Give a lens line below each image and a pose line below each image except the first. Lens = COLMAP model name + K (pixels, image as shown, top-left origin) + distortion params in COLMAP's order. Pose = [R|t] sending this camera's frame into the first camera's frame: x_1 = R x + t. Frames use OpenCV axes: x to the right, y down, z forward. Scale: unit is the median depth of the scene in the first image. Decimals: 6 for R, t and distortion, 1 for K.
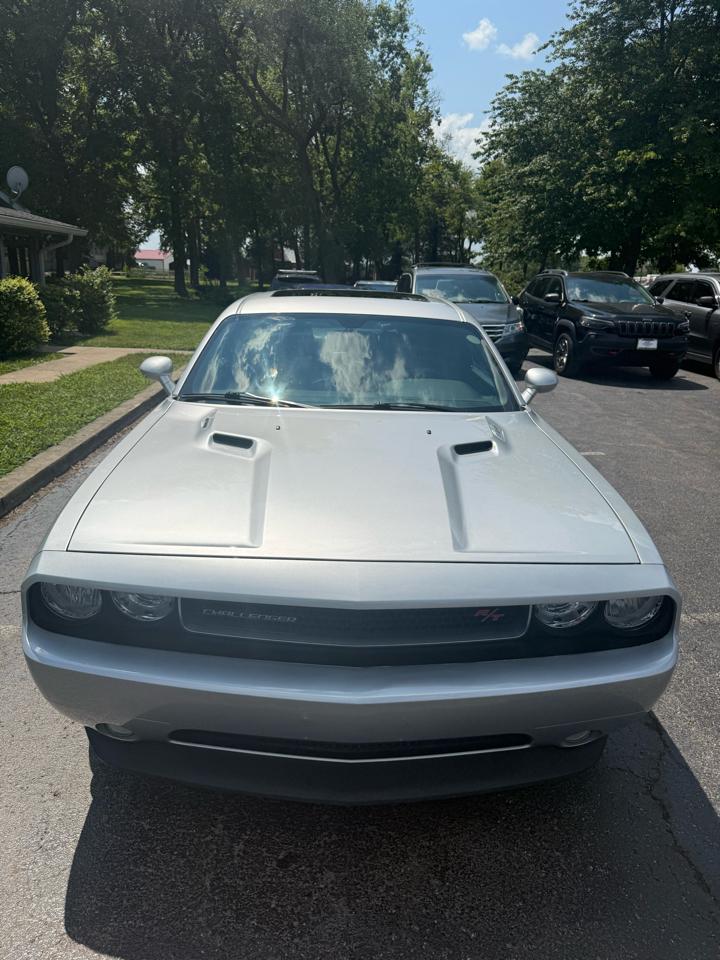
lens RADIAL K [[693.4, 0, 361.7], [0, 693.4, 479.1], [0, 0, 1]] dist [0.007183, -0.012157]
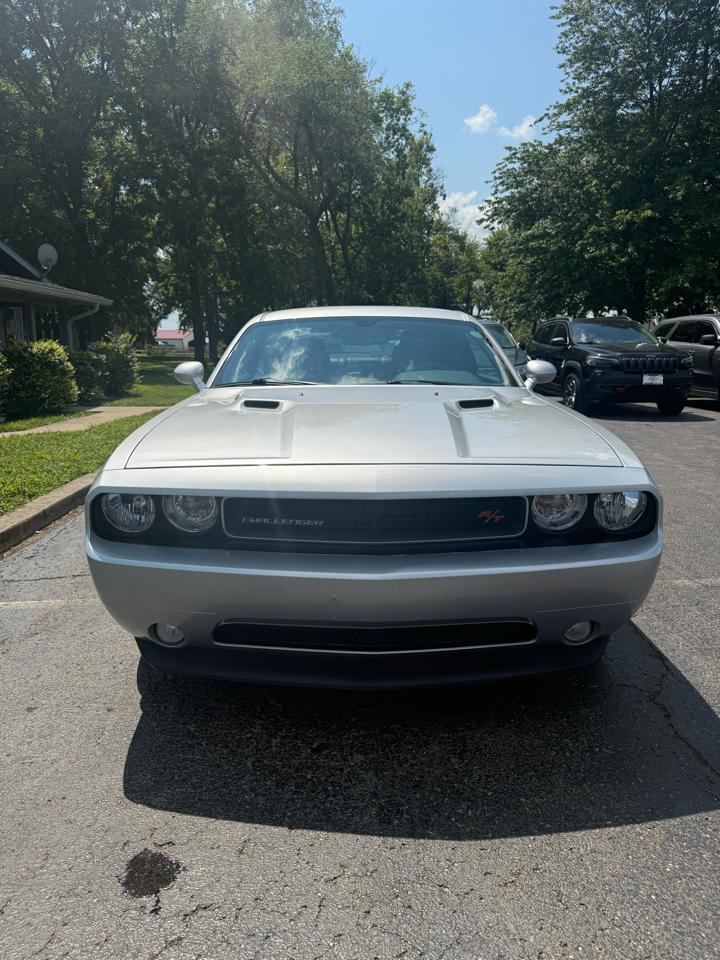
lens RADIAL K [[693.4, 0, 366.0], [0, 693.4, 489.7], [0, 0, 1]] dist [0.007183, -0.012157]
pose [[0.999262, -0.033040, -0.019572, 0.000094], [0.031260, 0.995878, -0.085145, 0.031002], [0.022304, 0.084470, 0.996176, -0.017671]]
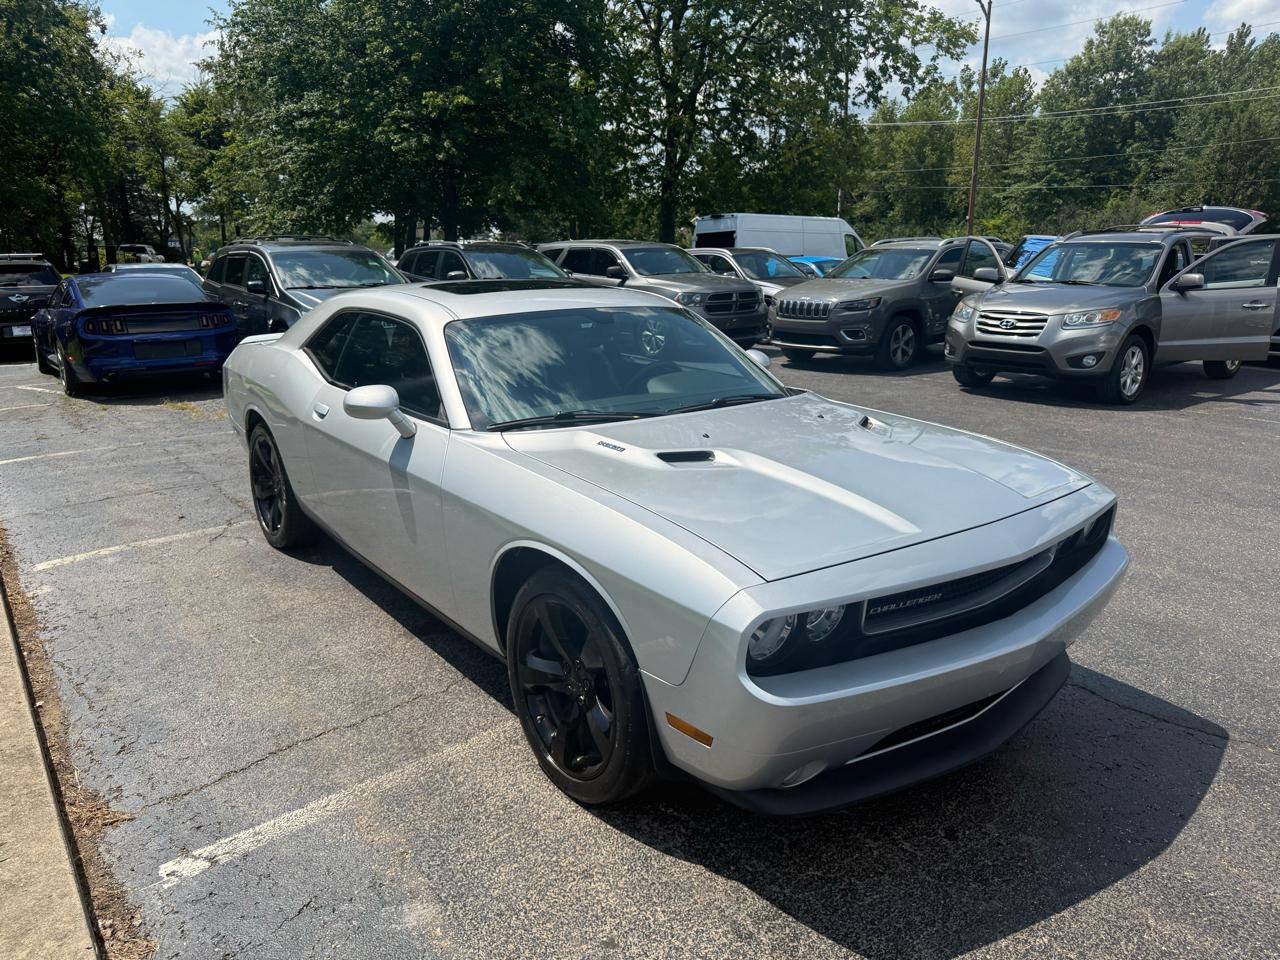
lens RADIAL K [[924.6, 0, 637.2], [0, 924.6, 477.4], [0, 0, 1]] dist [0.007183, -0.012157]
pose [[0.813029, -0.171856, 0.556282, -0.148791], [0.193180, 0.980945, 0.020709, -0.011321], [-0.549241, 0.090625, 0.830735, 0.014917]]
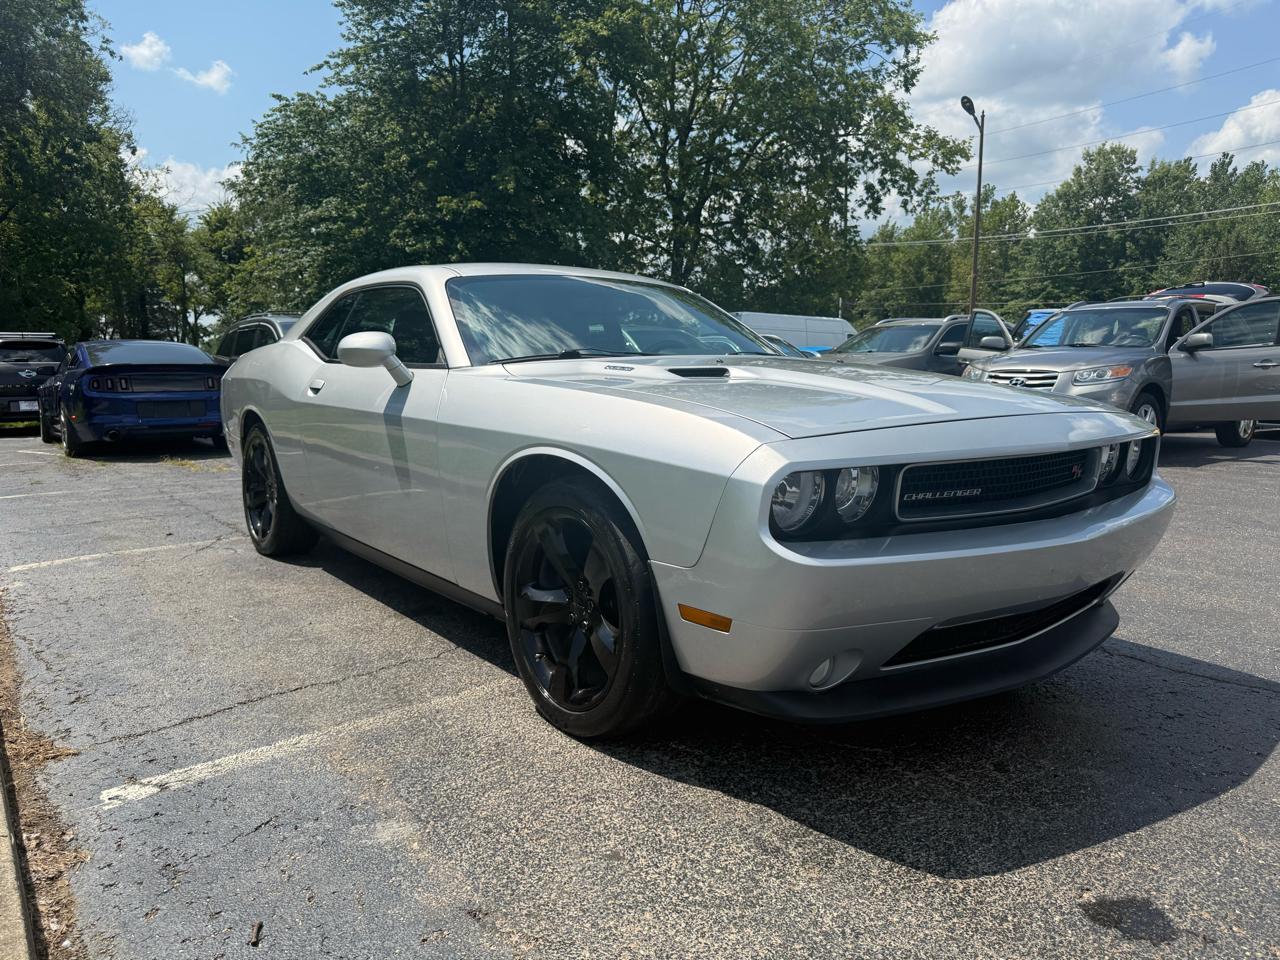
lens RADIAL K [[924.6, 0, 641.0], [0, 924.6, 488.3], [0, 0, 1]] dist [0.007183, -0.012157]
pose [[0.814632, -0.102030, 0.570933, -0.147165], [0.188159, 0.977653, -0.093759, 0.029078], [-0.548608, 0.183805, 0.815626, 0.032831]]
